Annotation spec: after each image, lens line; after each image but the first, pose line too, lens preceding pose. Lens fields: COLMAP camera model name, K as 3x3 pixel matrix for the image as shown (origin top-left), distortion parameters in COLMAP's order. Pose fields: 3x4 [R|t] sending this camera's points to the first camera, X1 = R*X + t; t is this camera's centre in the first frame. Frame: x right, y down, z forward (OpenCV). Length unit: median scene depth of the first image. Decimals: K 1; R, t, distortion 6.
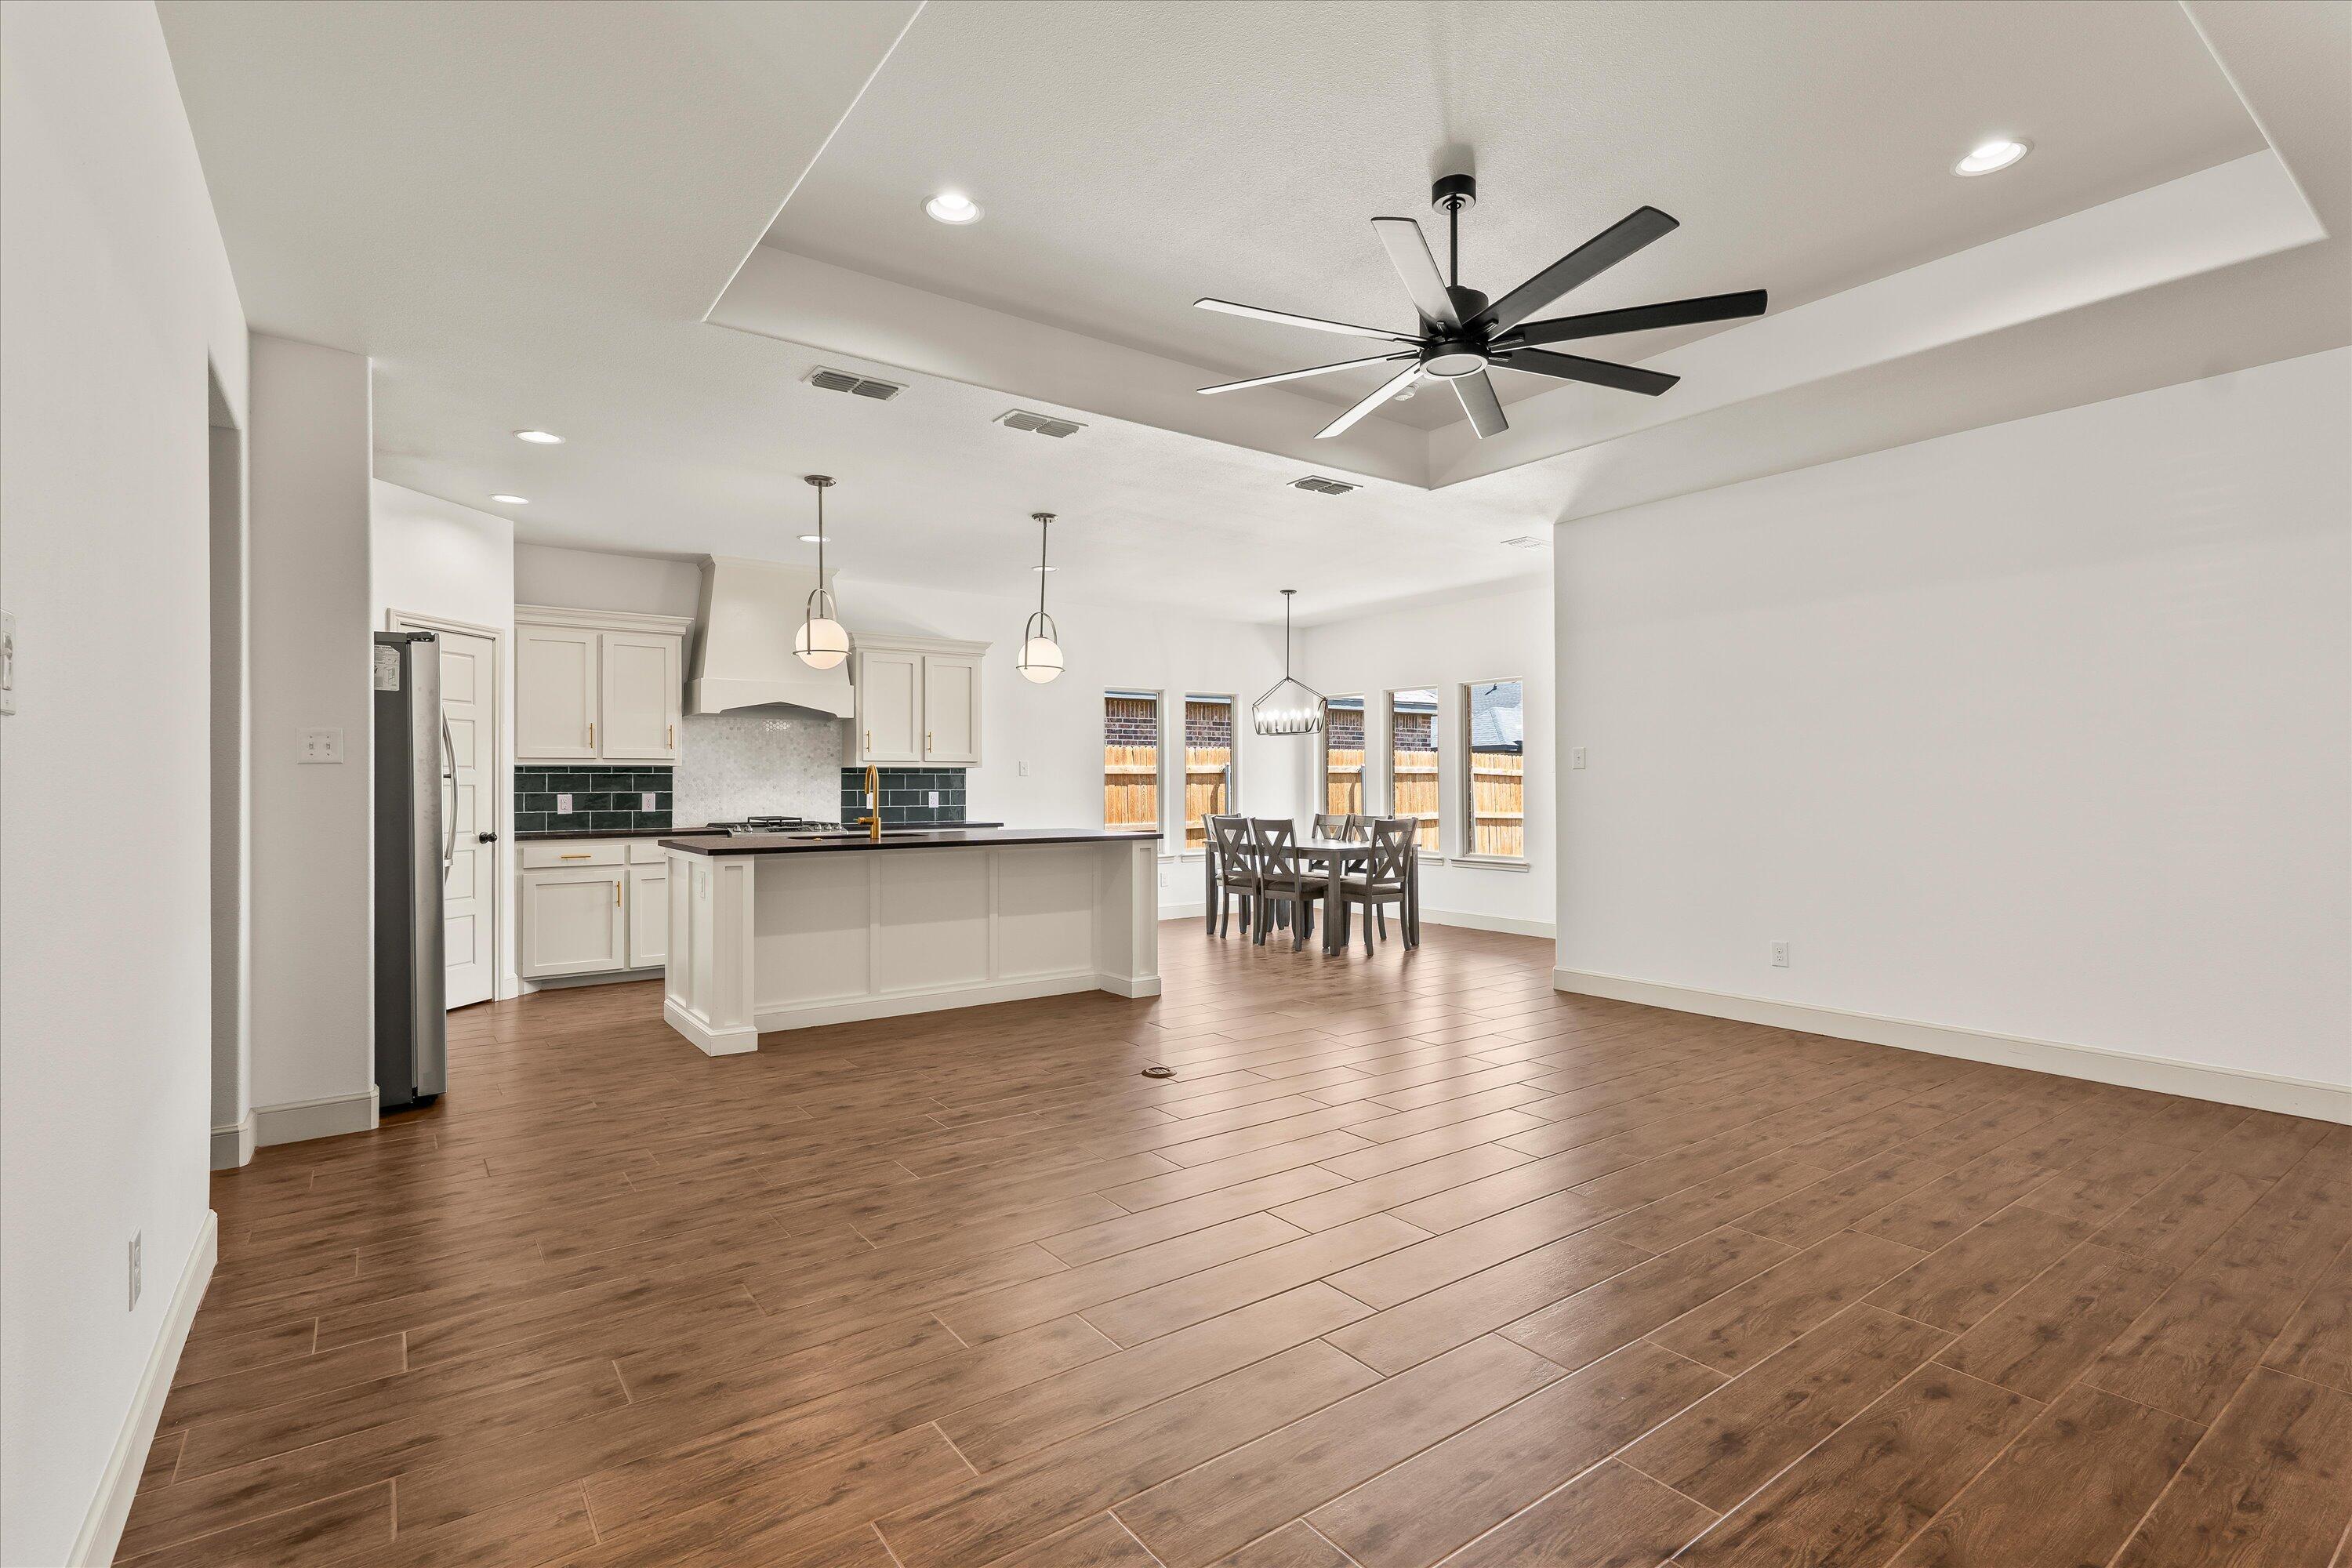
lens RADIAL K [[1099.3, 0, 1166.4], [0, 1099.3, 783.3], [0, 0, 1]] dist [0.001401, -0.000809]
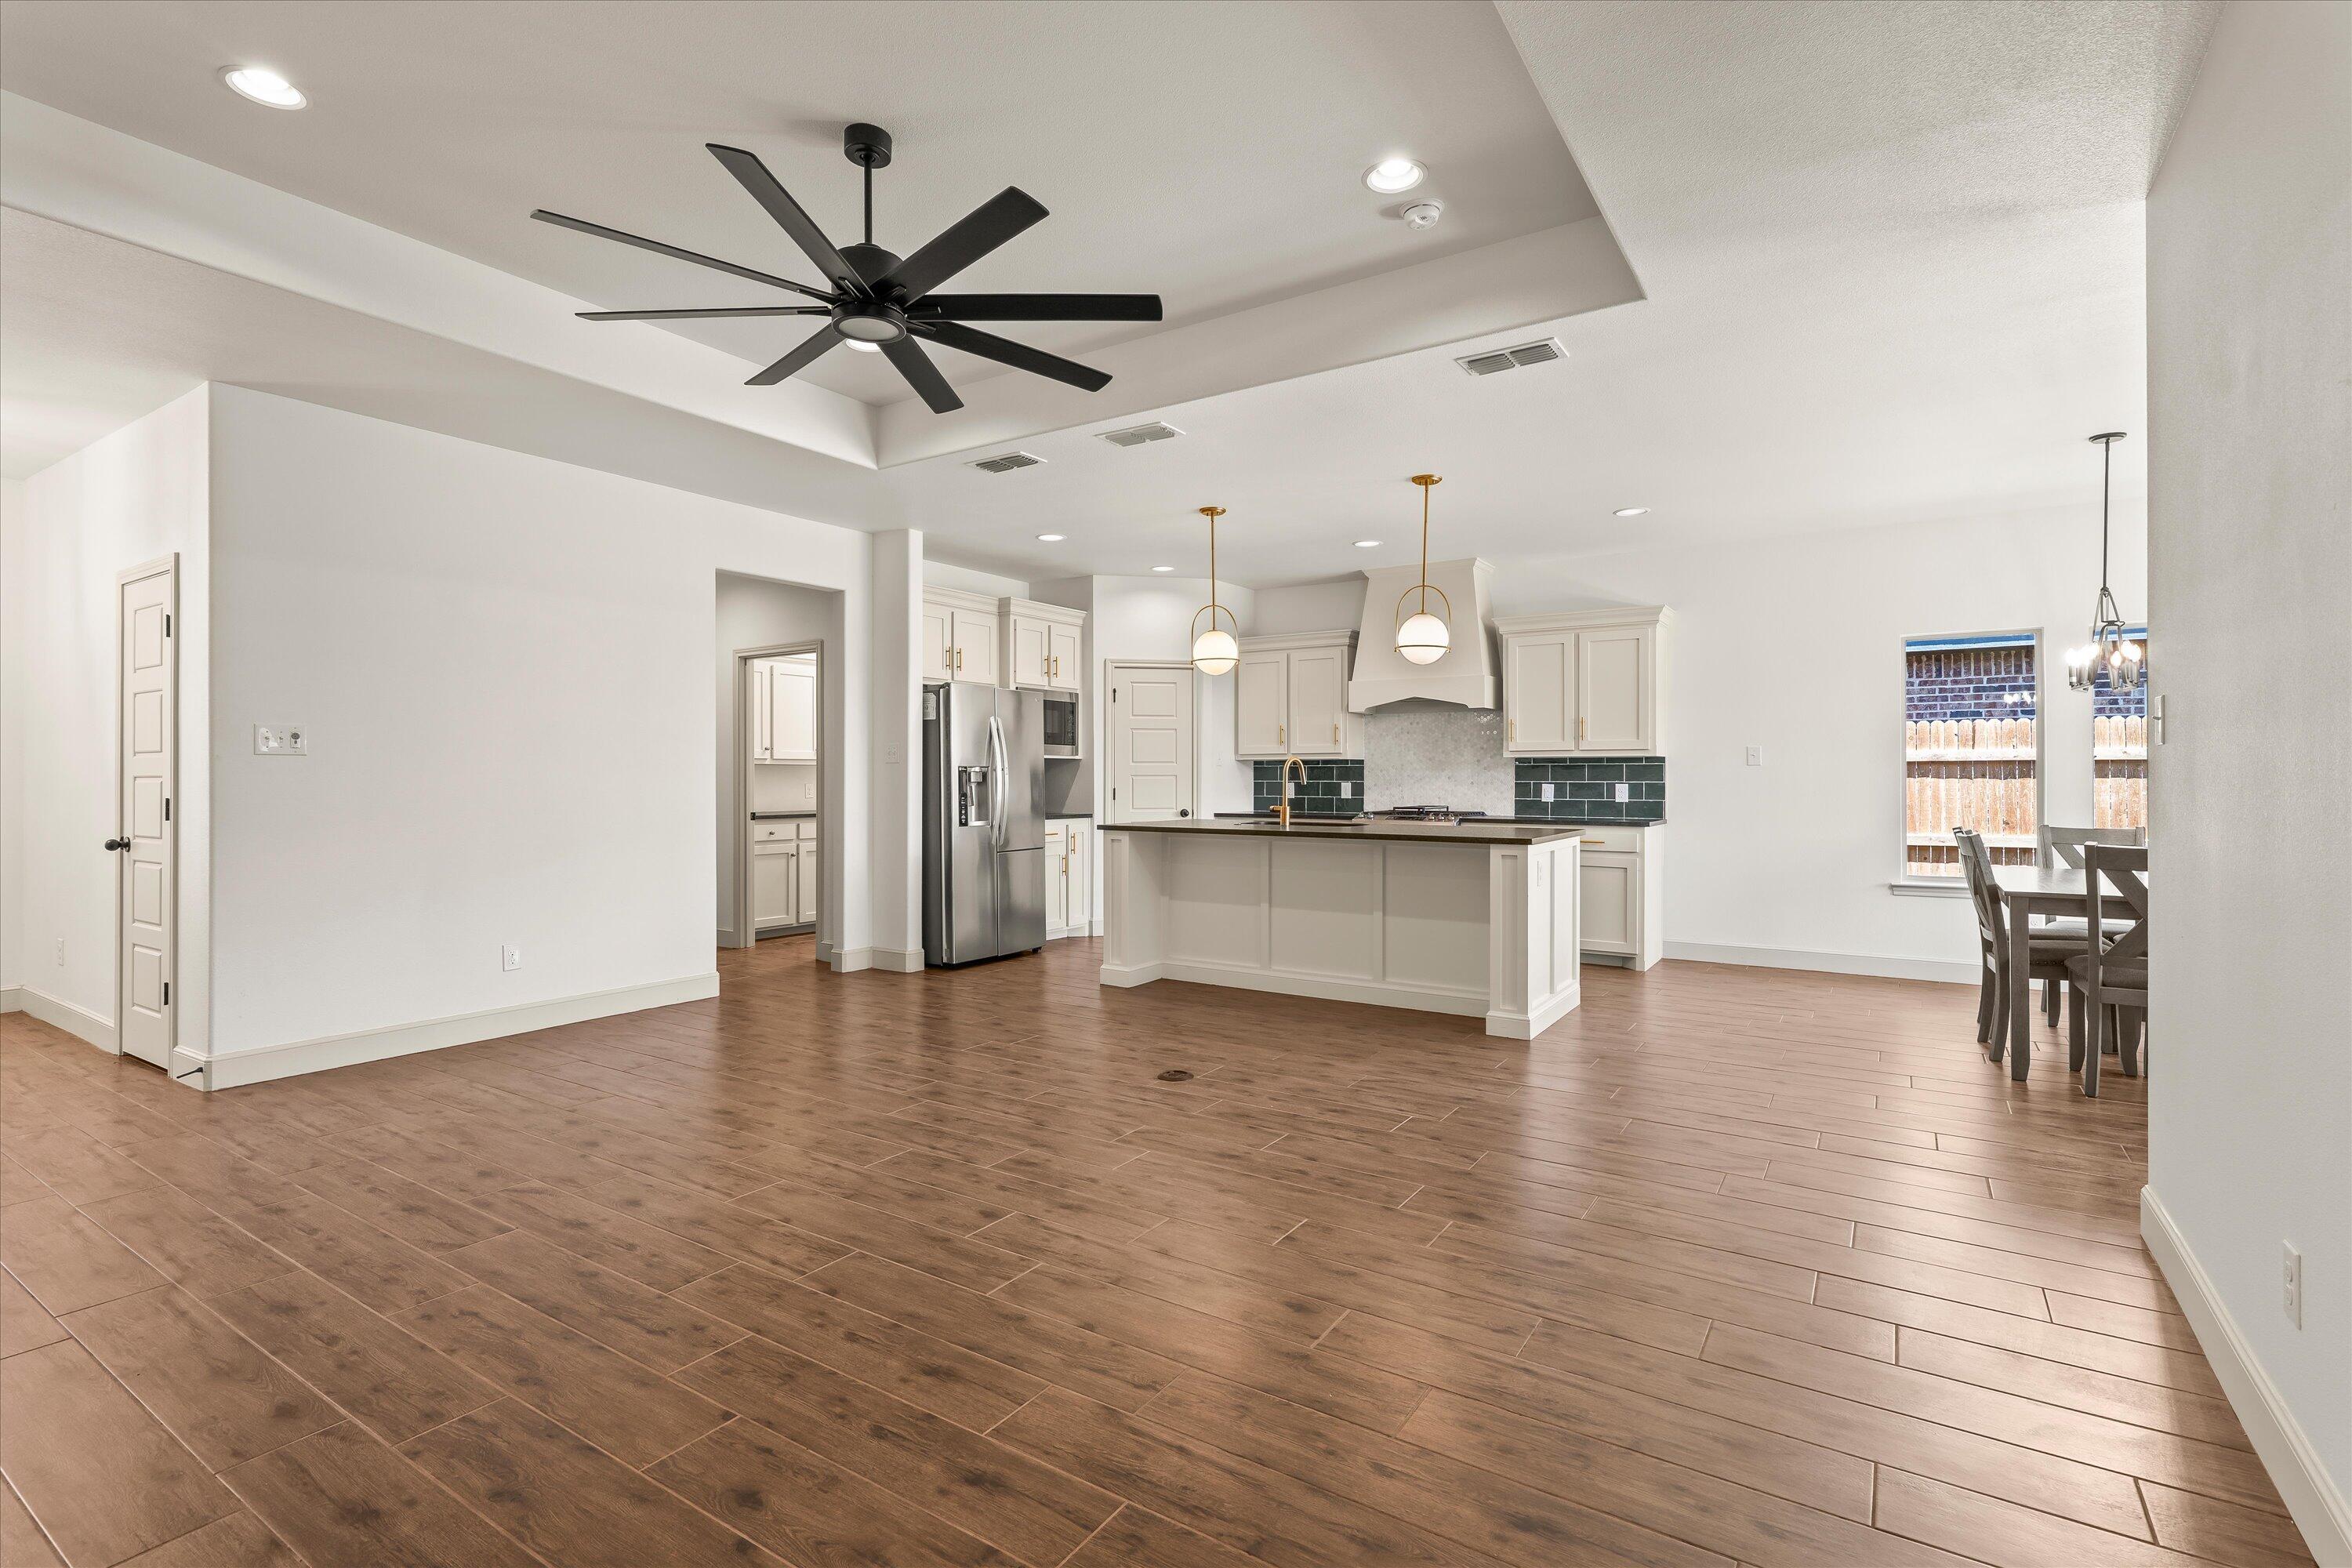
lens RADIAL K [[1099.3, 0, 1176.4], [0, 1099.3, 789.7], [0, 0, 1]] dist [0.001401, -0.000809]
pose [[0.358025, 0.016260, -0.933571, 0.553540], [-0.001489, 0.999857, 0.016844, -0.002576], [0.933711, -0.004641, 0.357998, 0.409764]]
